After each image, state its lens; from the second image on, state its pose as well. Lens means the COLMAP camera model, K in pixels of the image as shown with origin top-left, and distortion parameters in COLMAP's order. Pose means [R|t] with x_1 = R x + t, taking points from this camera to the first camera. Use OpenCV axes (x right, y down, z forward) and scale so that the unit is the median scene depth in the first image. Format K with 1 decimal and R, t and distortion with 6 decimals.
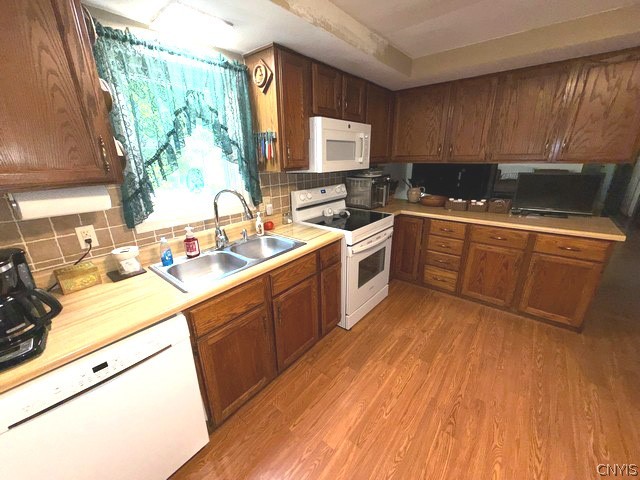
lens RADIAL K [[255.2, 0, 320.0], [0, 255.2, 240.0], [0, 0, 1]] dist [0.000625, 0.000175]
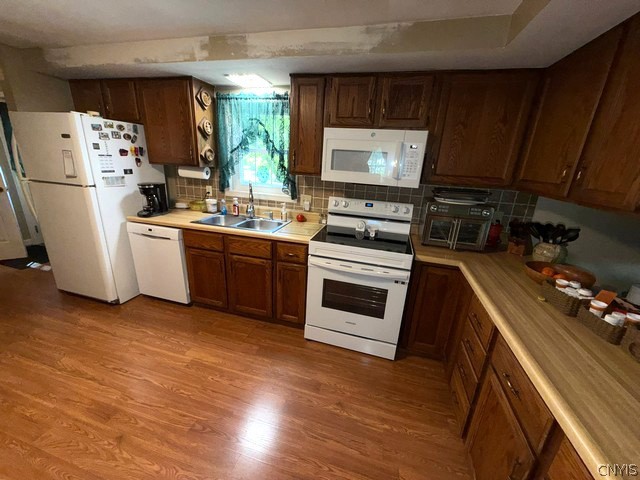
lens RADIAL K [[255.2, 0, 320.0], [0, 255.2, 240.0], [0, 0, 1]] dist [0.000625, 0.000175]
pose [[0.409539, 0.320405, -0.854177, 1.118471], [-0.344902, 0.921184, 0.180174, -0.258890], [0.844583, 0.220819, 0.487769, 0.619092]]
